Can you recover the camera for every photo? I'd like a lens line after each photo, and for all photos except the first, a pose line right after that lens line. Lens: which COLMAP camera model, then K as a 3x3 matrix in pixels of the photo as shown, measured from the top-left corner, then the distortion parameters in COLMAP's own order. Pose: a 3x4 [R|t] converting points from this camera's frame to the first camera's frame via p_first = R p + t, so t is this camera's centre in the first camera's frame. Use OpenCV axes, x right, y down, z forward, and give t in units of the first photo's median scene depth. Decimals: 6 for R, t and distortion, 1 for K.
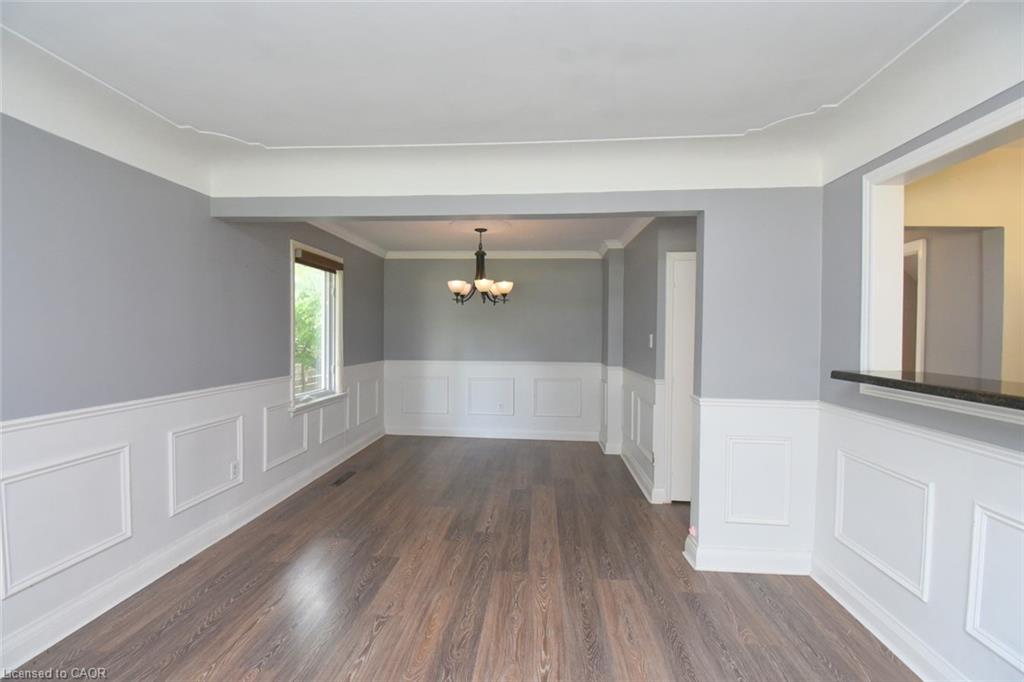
lens RADIAL K [[451.2, 0, 507.1], [0, 451.2, 342.2], [0, 0, 1]] dist [0.023579, -0.027560]
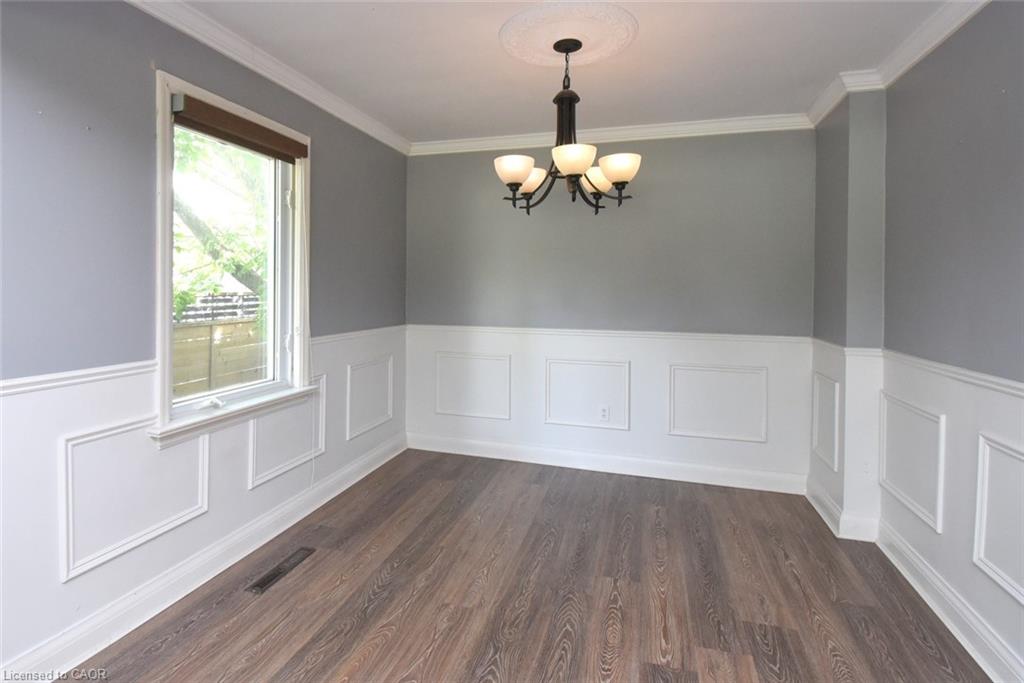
lens RADIAL K [[513.3, 0, 491.7], [0, 513.3, 294.6], [0, 0, 1]] dist [0.001864, -0.016537]
pose [[0.976184, 0.003053, -0.216925, -0.022432], [-0.004934, 0.999955, -0.008130, 0.007932], [0.216890, 0.009006, 0.976154, 0.556300]]
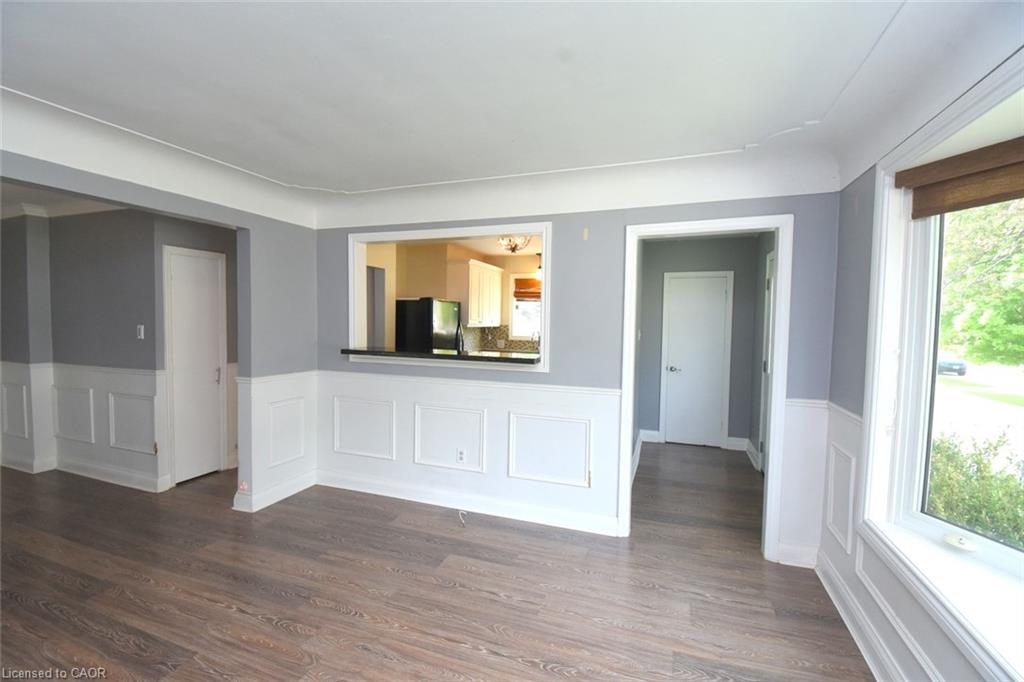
lens RADIAL K [[451.2, 0, 507.1], [0, 451.2, 342.2], [0, 0, 1]] dist [0.023579, -0.027560]
pose [[0.257385, -0.051155, 0.964954, -0.426496], [0.006812, 0.998669, 0.051126, -0.025978], [-0.966285, -0.006586, 0.257391, -0.011102]]
